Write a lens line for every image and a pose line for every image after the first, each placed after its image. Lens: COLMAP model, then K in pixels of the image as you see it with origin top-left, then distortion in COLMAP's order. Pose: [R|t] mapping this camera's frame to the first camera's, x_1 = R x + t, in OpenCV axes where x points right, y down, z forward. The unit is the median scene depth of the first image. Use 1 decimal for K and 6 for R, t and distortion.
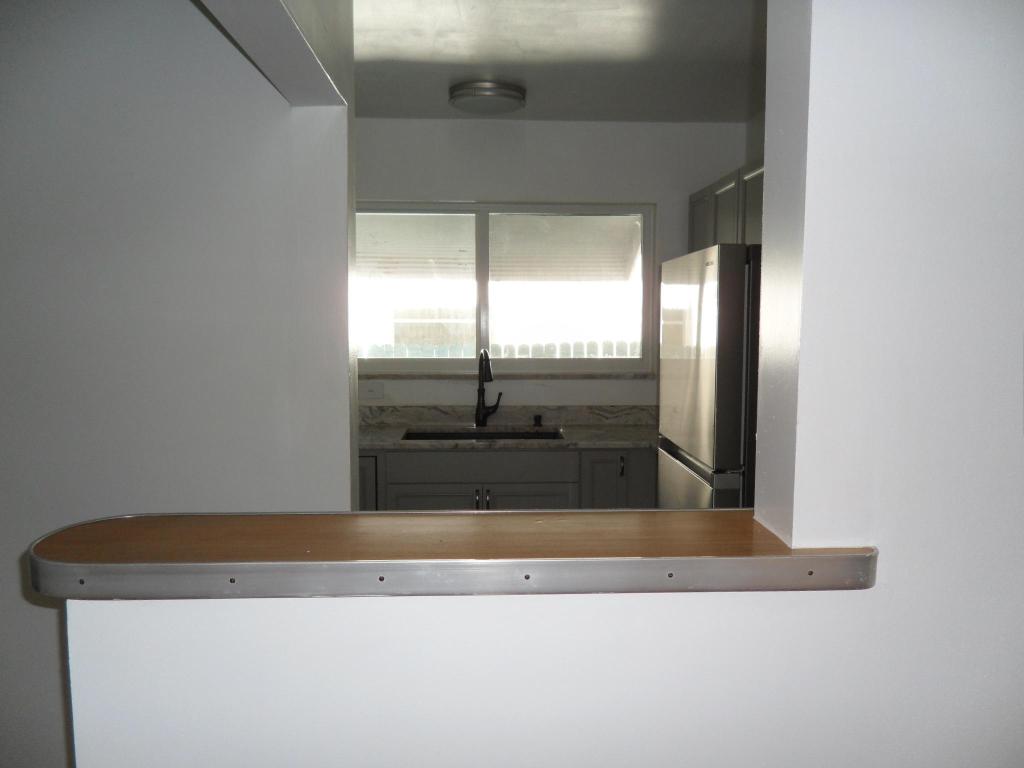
lens RADIAL K [[846.4, 0, 510.7], [0, 846.4, 386.9], [0, 0, 1]] dist [0.045828, -0.080898]
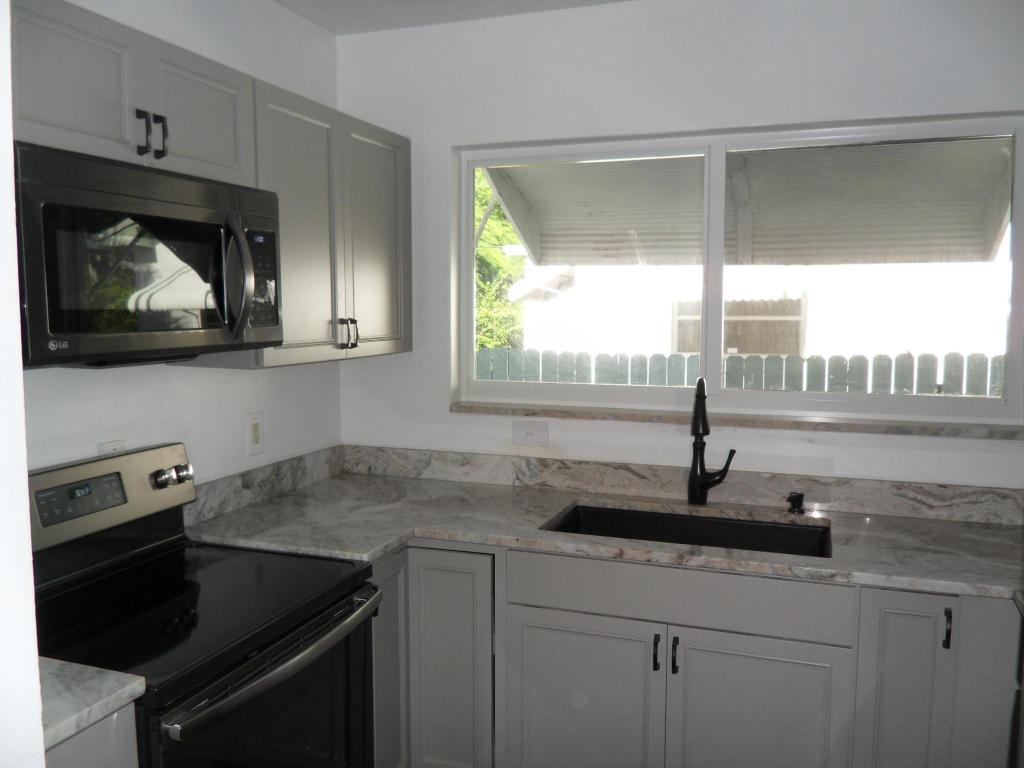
lens RADIAL K [[846.4, 0, 519.0], [0, 846.4, 384.5], [0, 0, 1]] dist [0.045828, -0.080898]
pose [[0.927974, 0.035411, -0.370958, 0.068775], [-0.032709, 0.999373, 0.013573, -0.042450], [0.371206, -0.000462, 0.928551, 0.388972]]
